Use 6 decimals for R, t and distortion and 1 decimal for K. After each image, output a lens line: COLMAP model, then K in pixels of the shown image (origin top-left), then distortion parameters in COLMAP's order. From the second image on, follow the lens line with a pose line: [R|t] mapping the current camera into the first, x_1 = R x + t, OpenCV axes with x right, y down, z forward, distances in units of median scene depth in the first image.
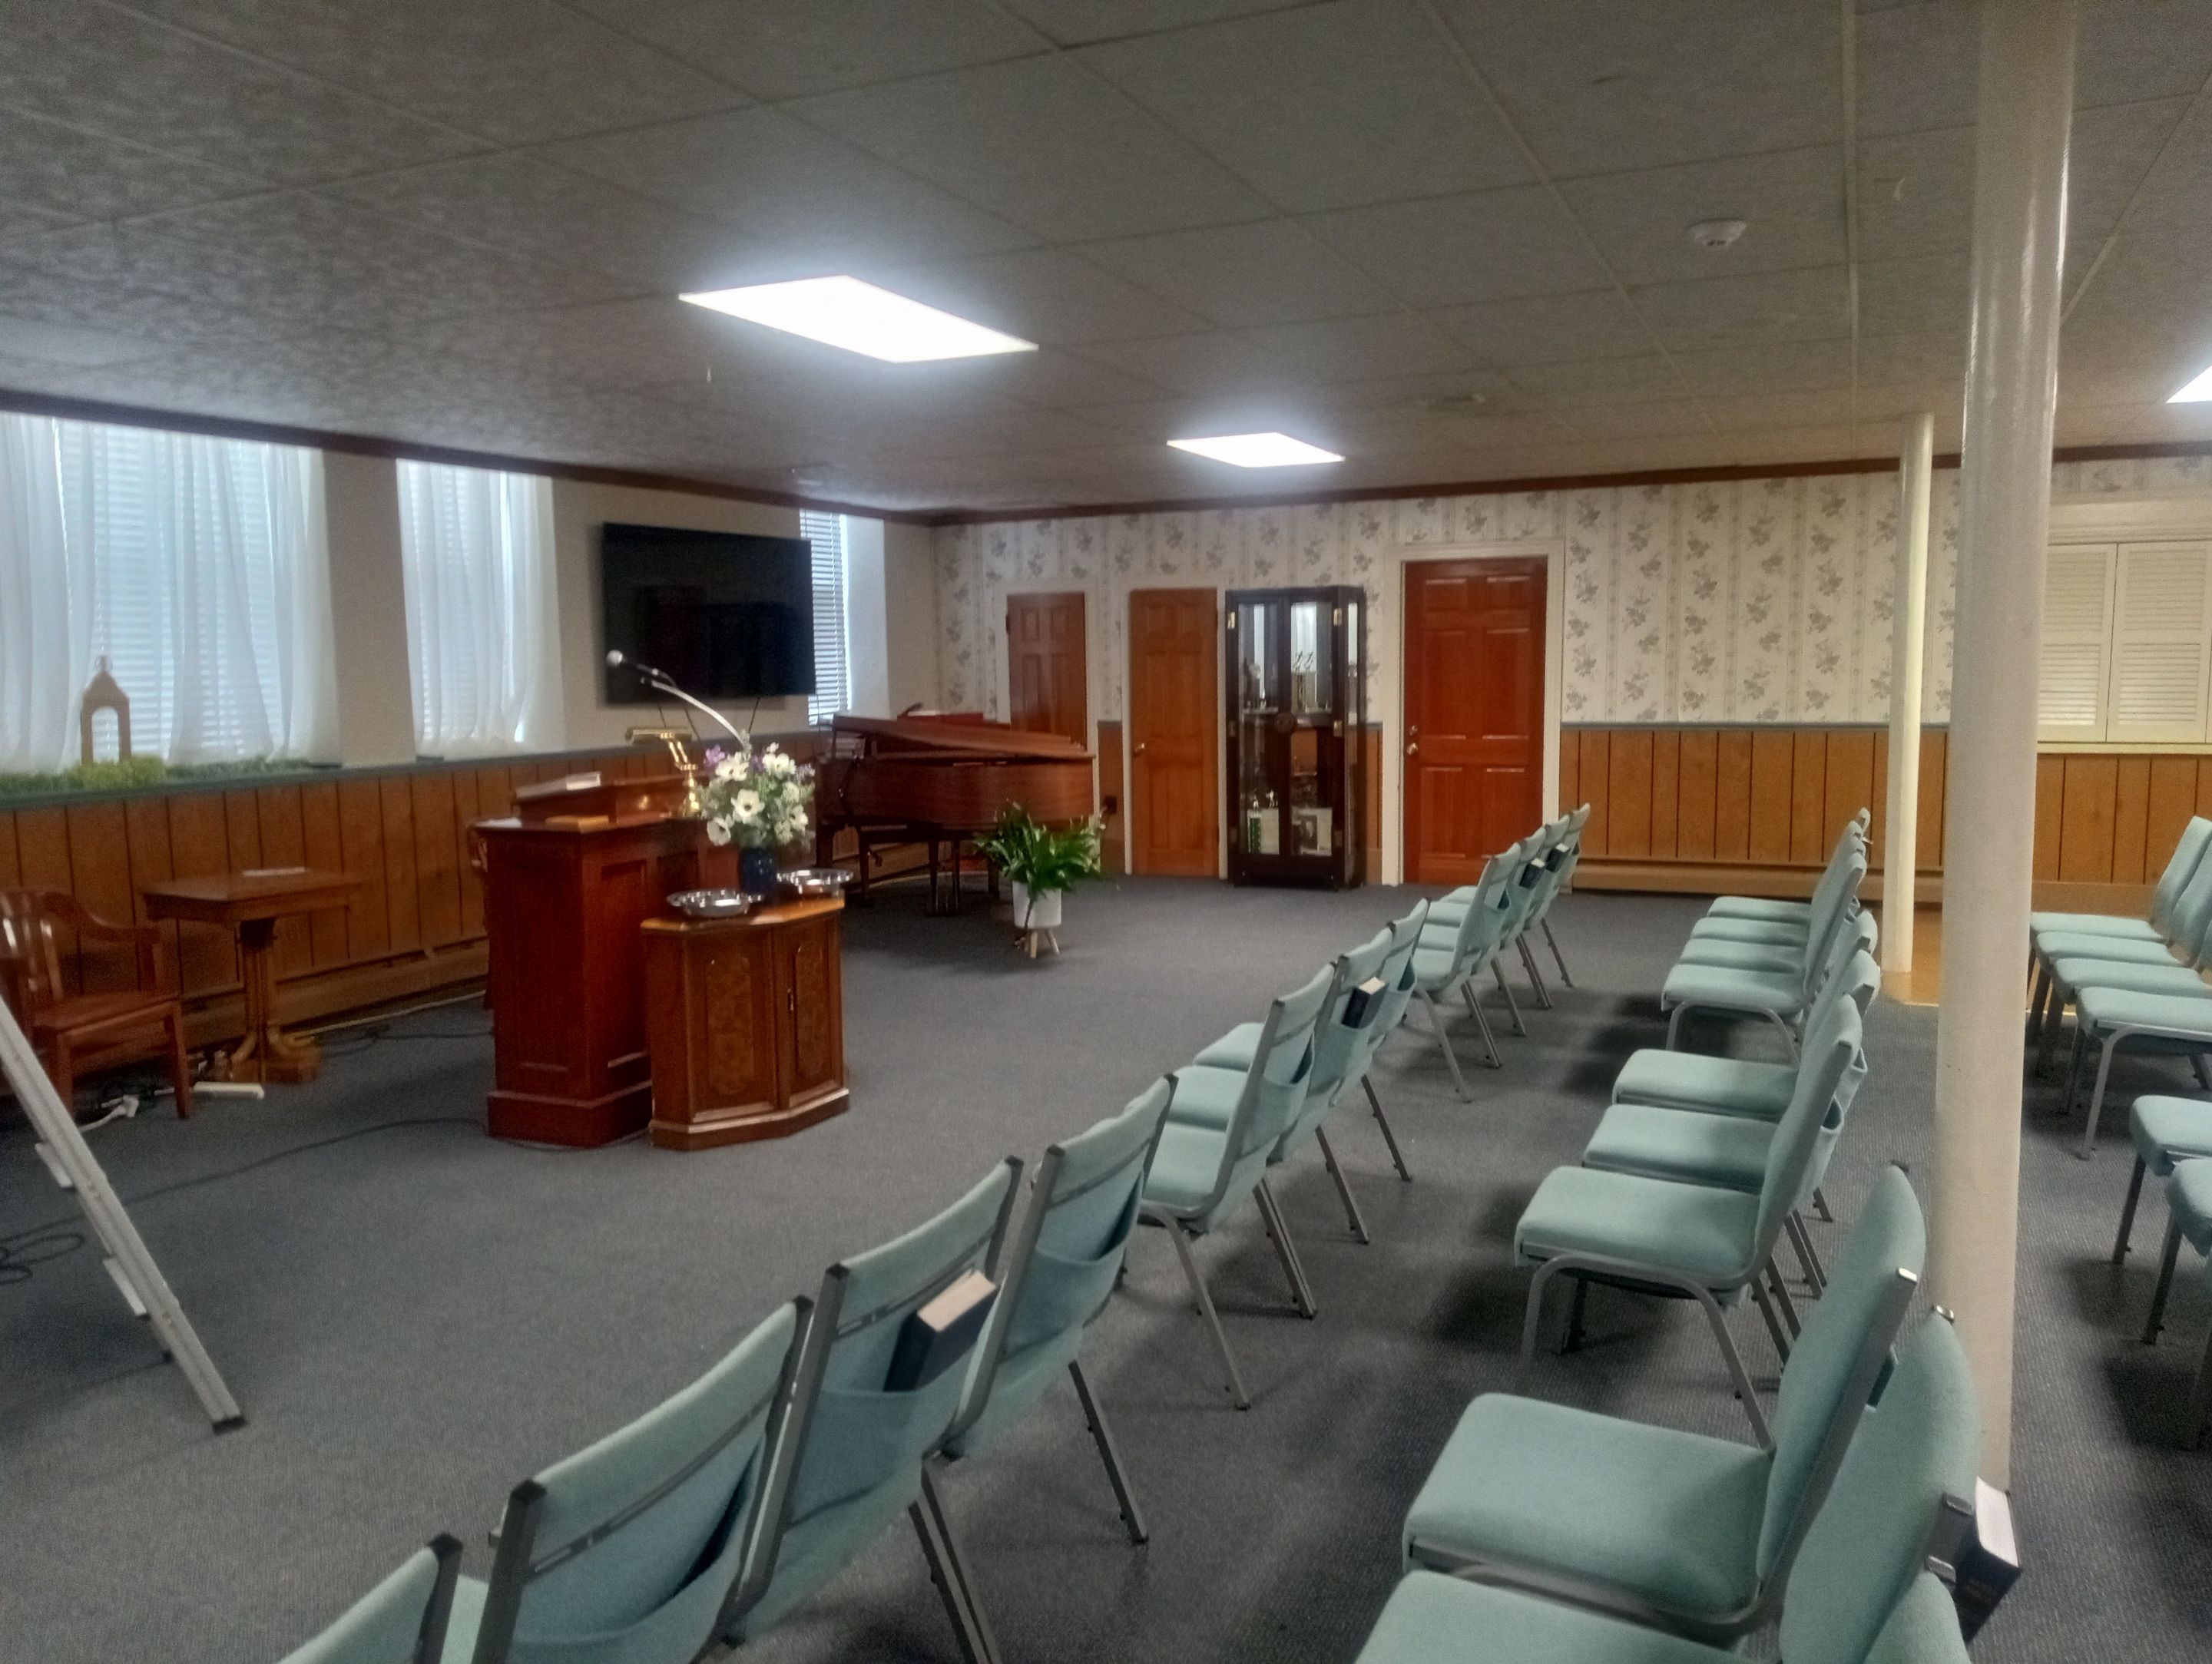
lens RADIAL K [[1633.3, 0, 1101.8], [0, 1633.3, 831.8], [0, 0, 1]] dist [0.085415, -0.122101]
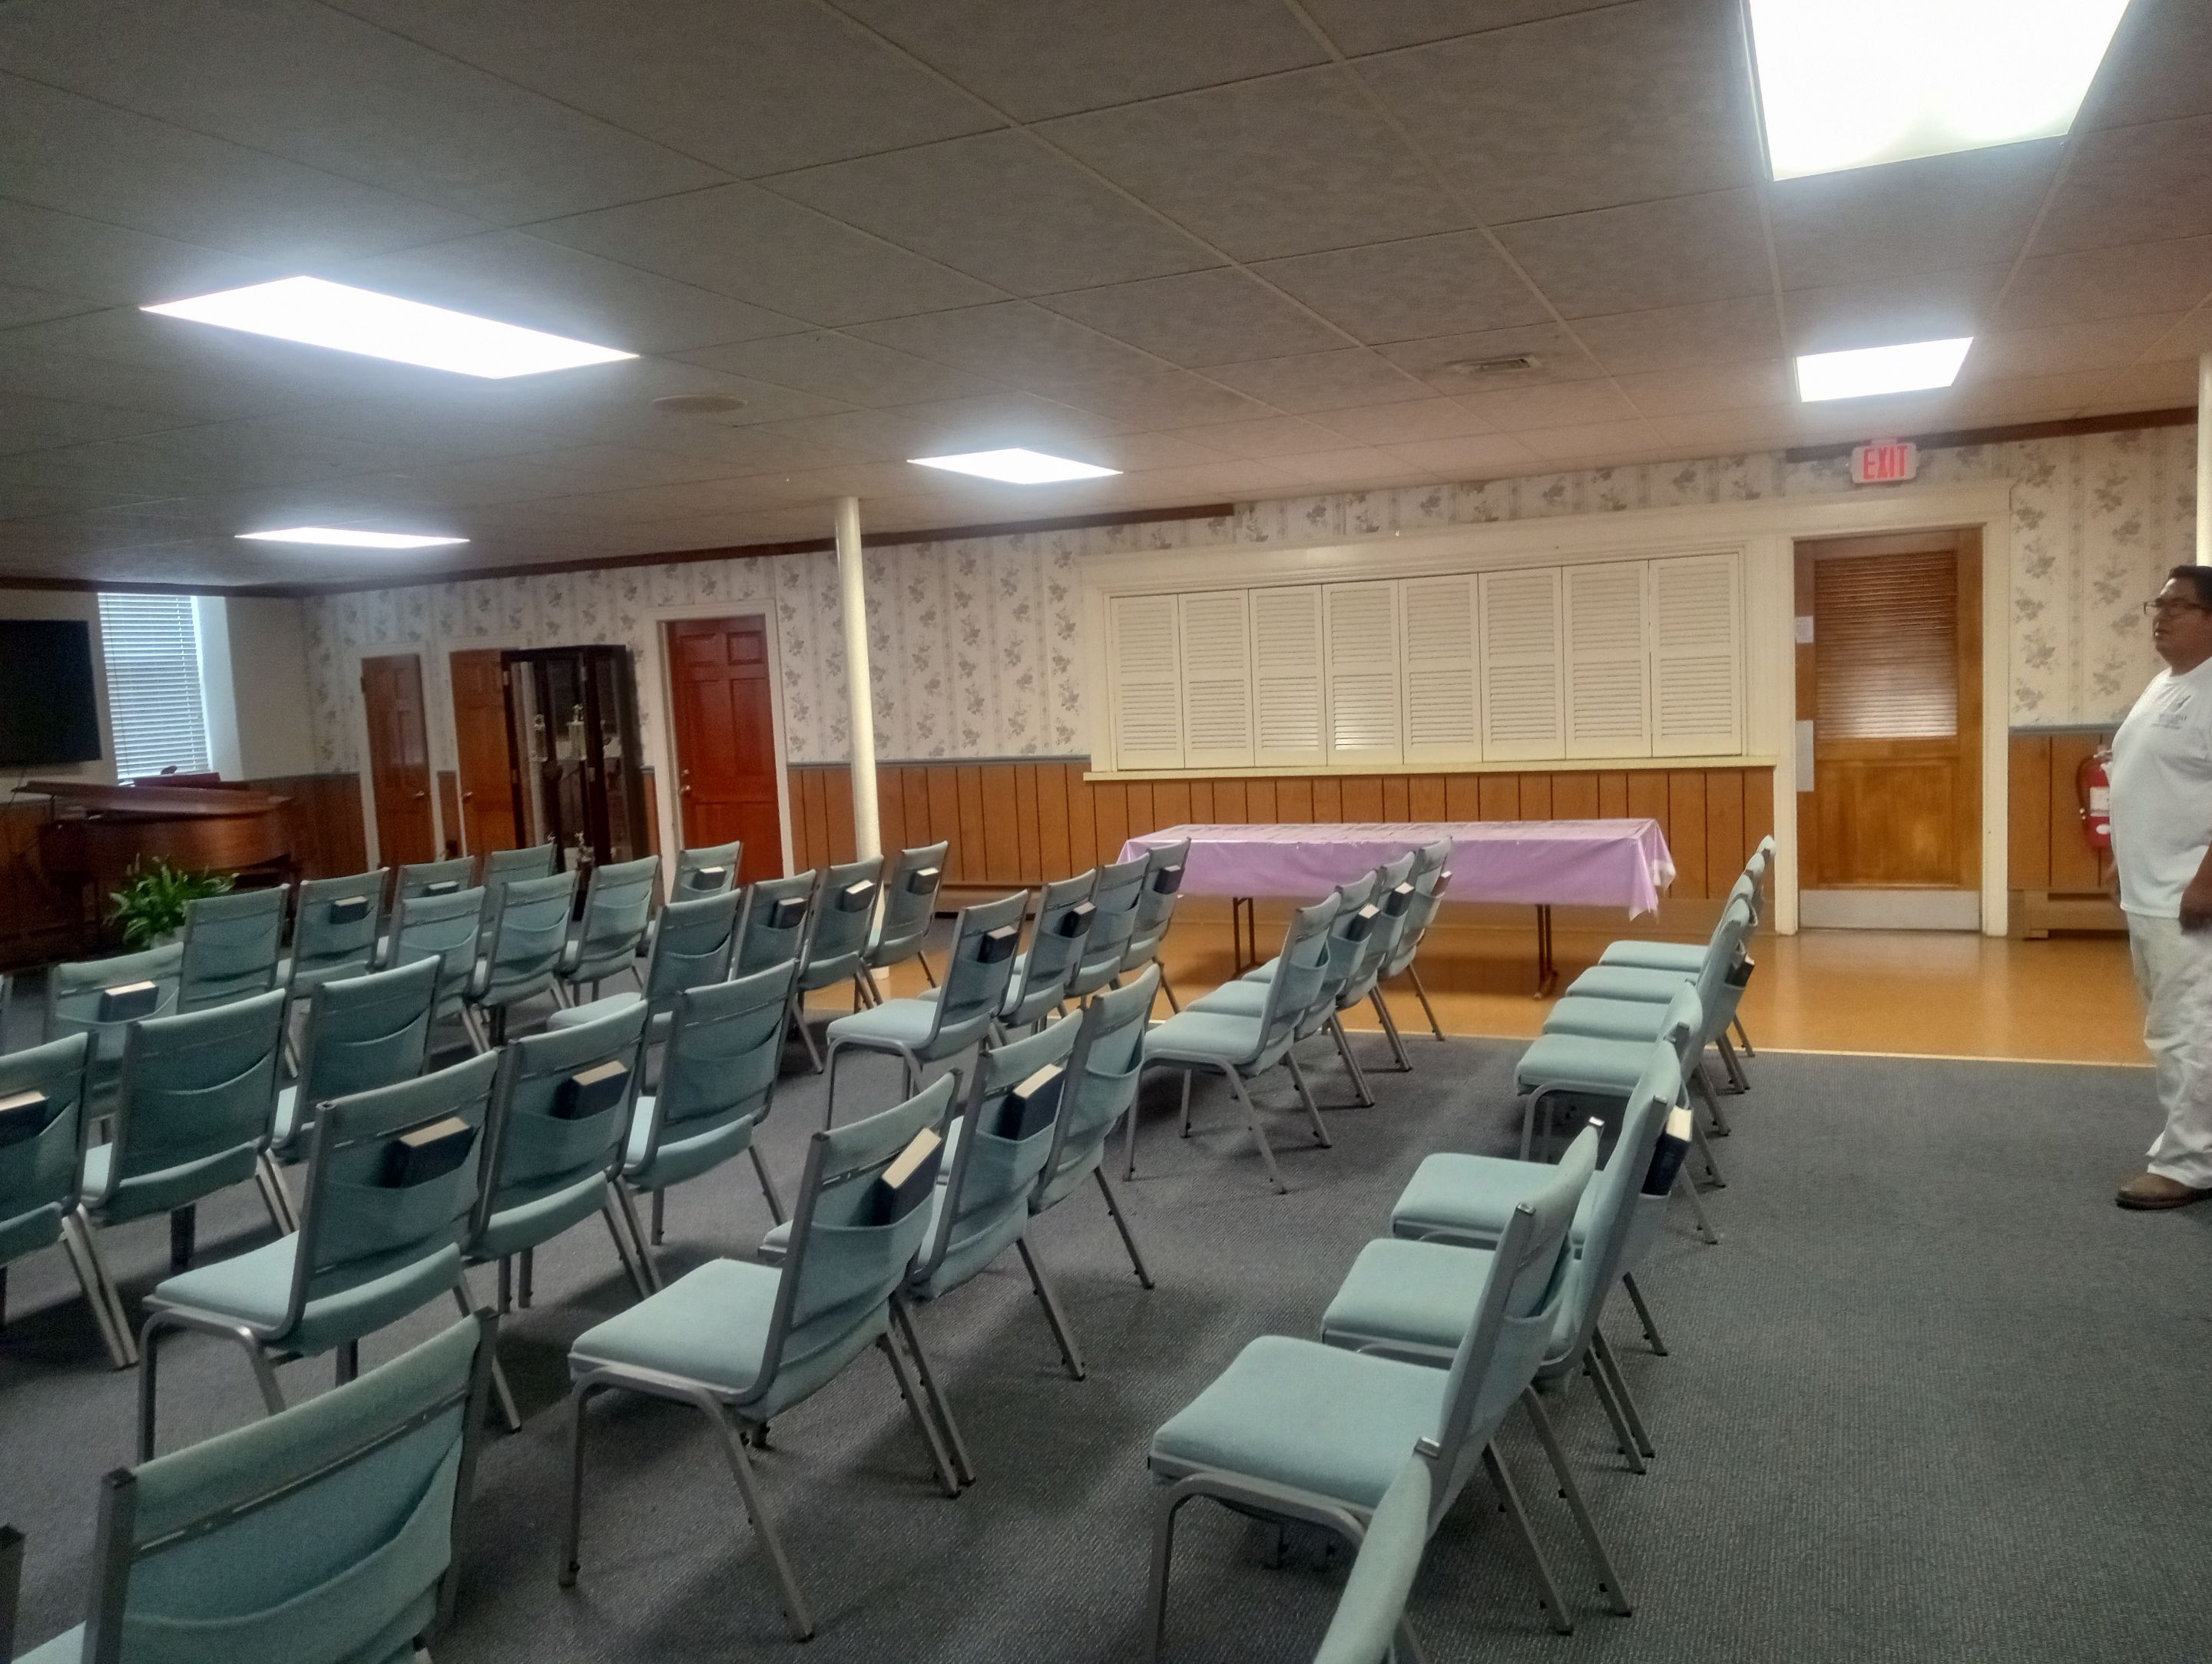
lens RADIAL K [[1633.3, 0, 1101.8], [0, 1633.3, 831.8], [0, 0, 1]] dist [0.085415, -0.122101]
pose [[0.999352, -0.035974, 0.001429, 0.493890], [0.035986, 0.999306, -0.009599, -0.001520], [-0.001083, 0.009644, 0.999953, -0.111868]]
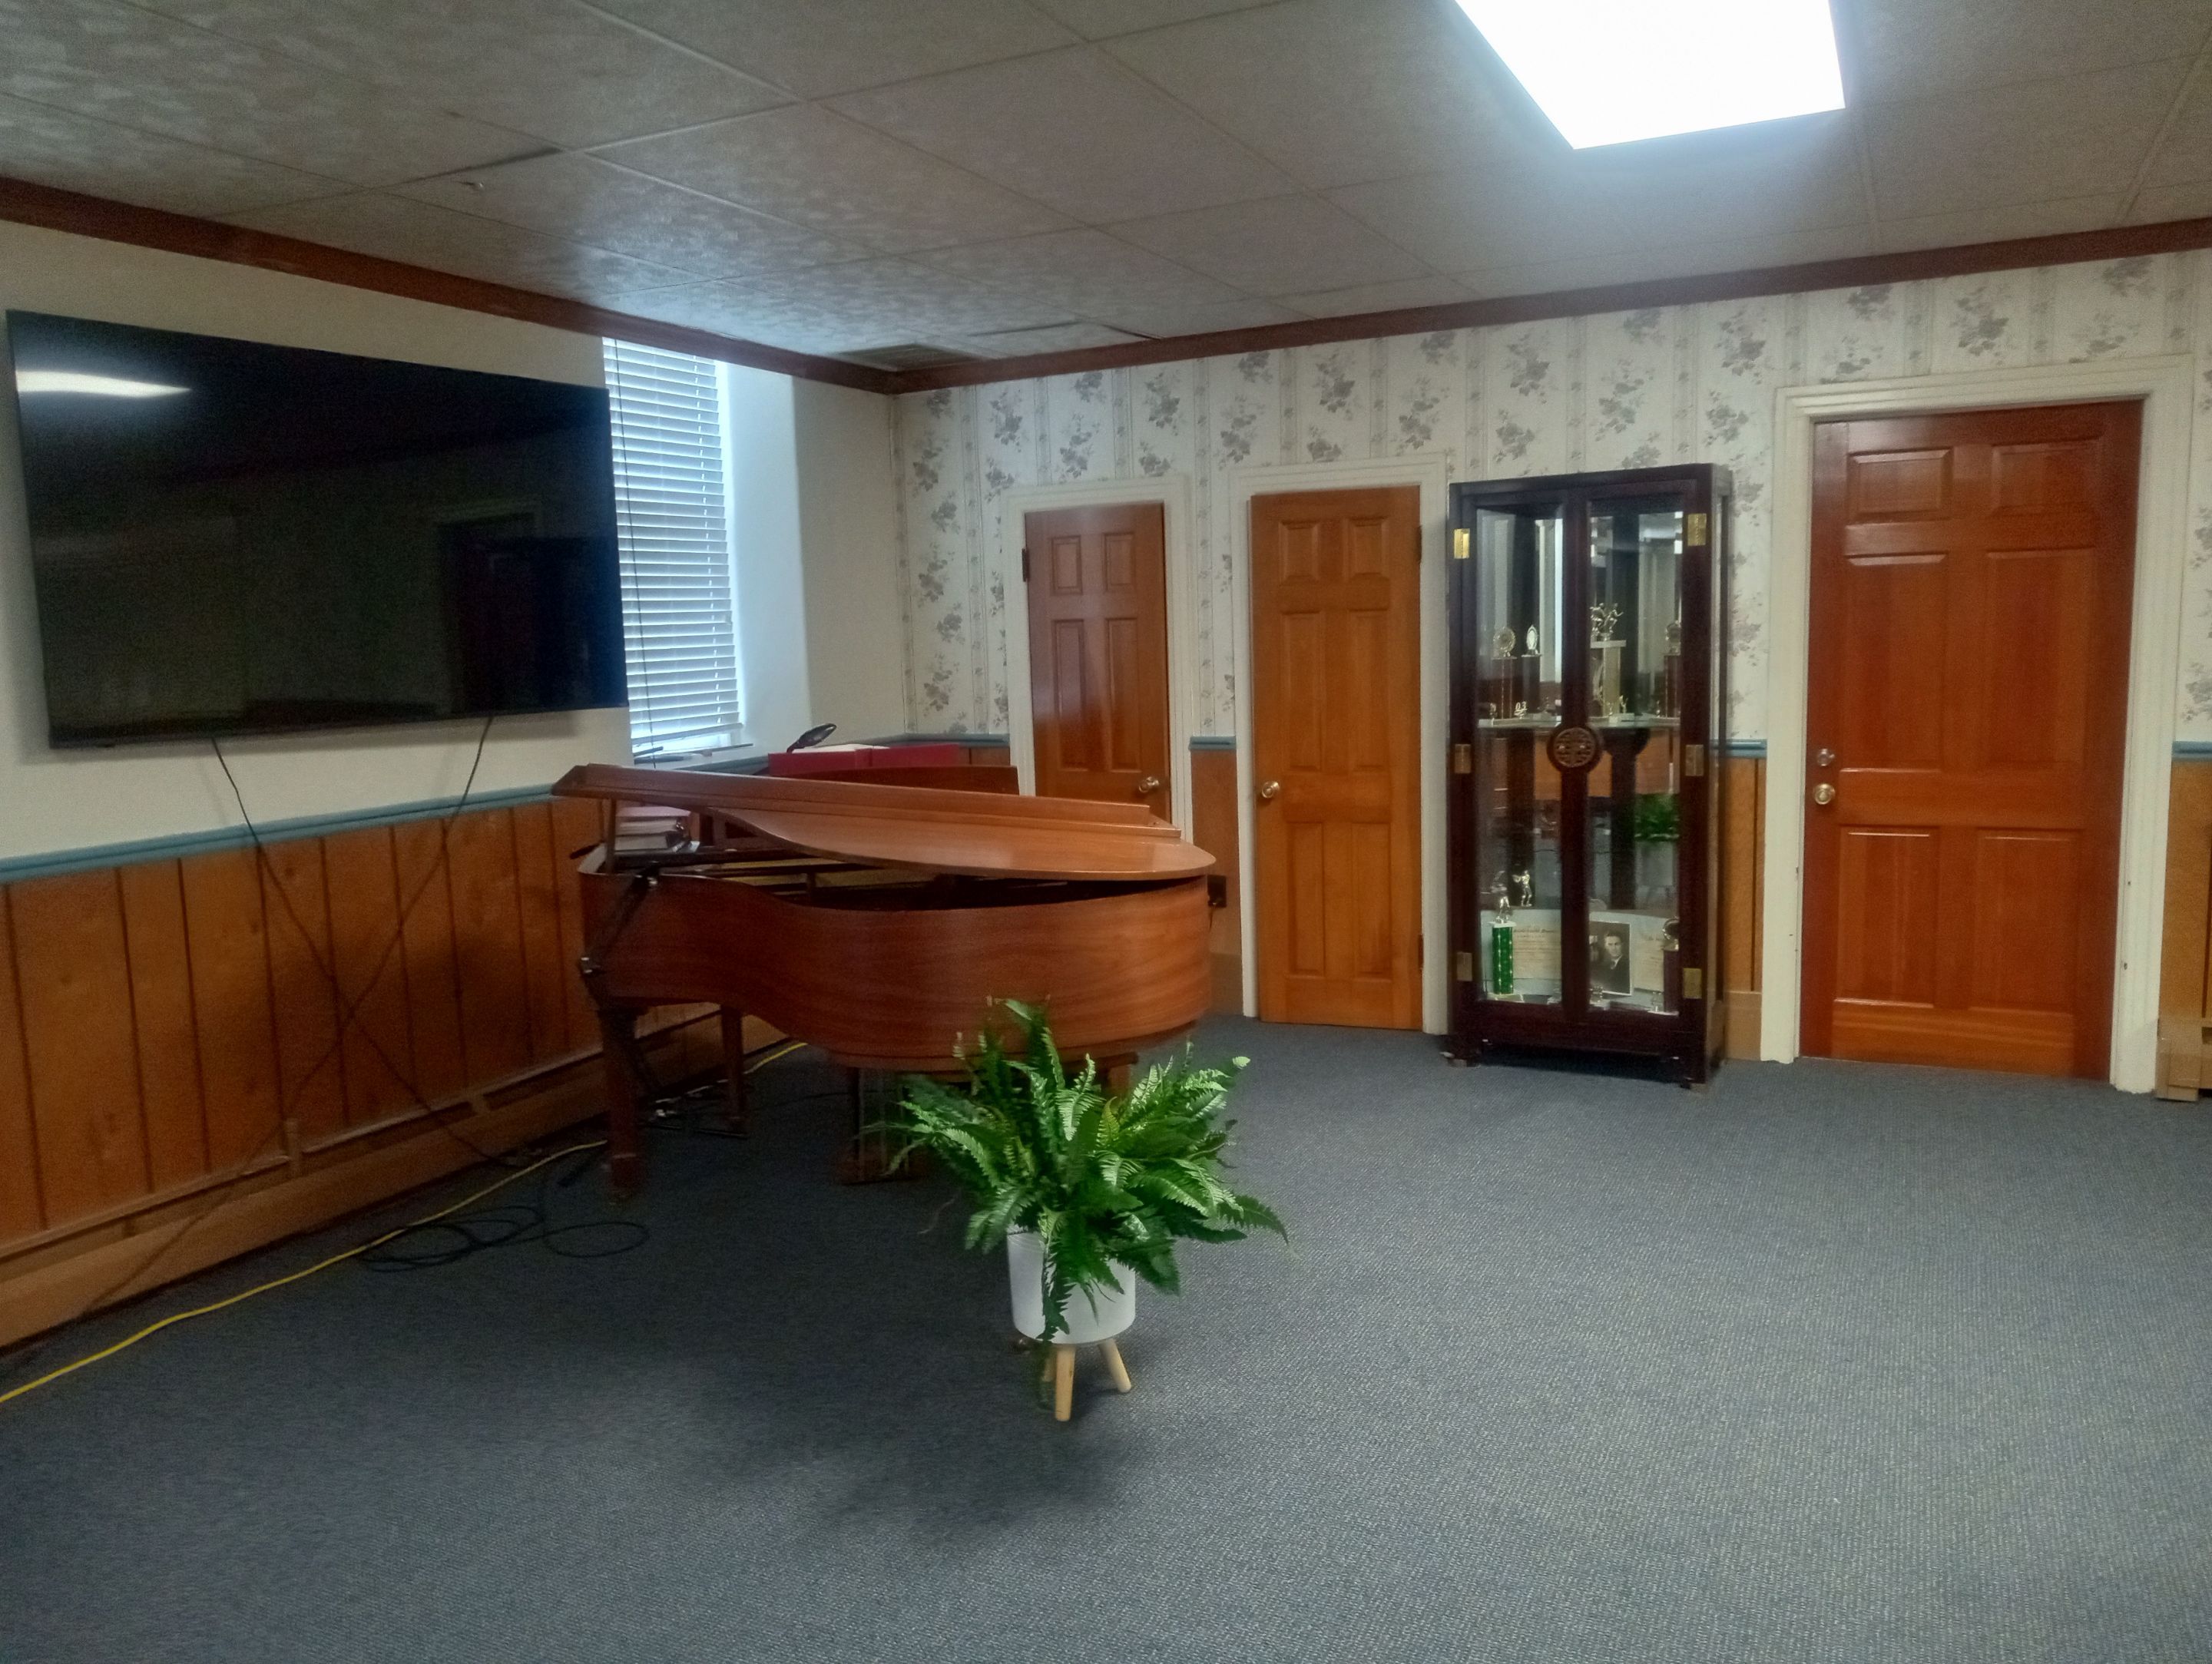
lens RADIAL K [[1639.0, 0, 1069.7], [0, 1639.0, 832.7], [0, 0, 1]] dist [-0.004263, -0.005372]
pose [[0.998507, -0.008956, -0.053884, -0.015492], [0.009950, 0.999785, 0.018212, -0.053138], [0.053709, -0.018721, 0.998381, 0.512876]]
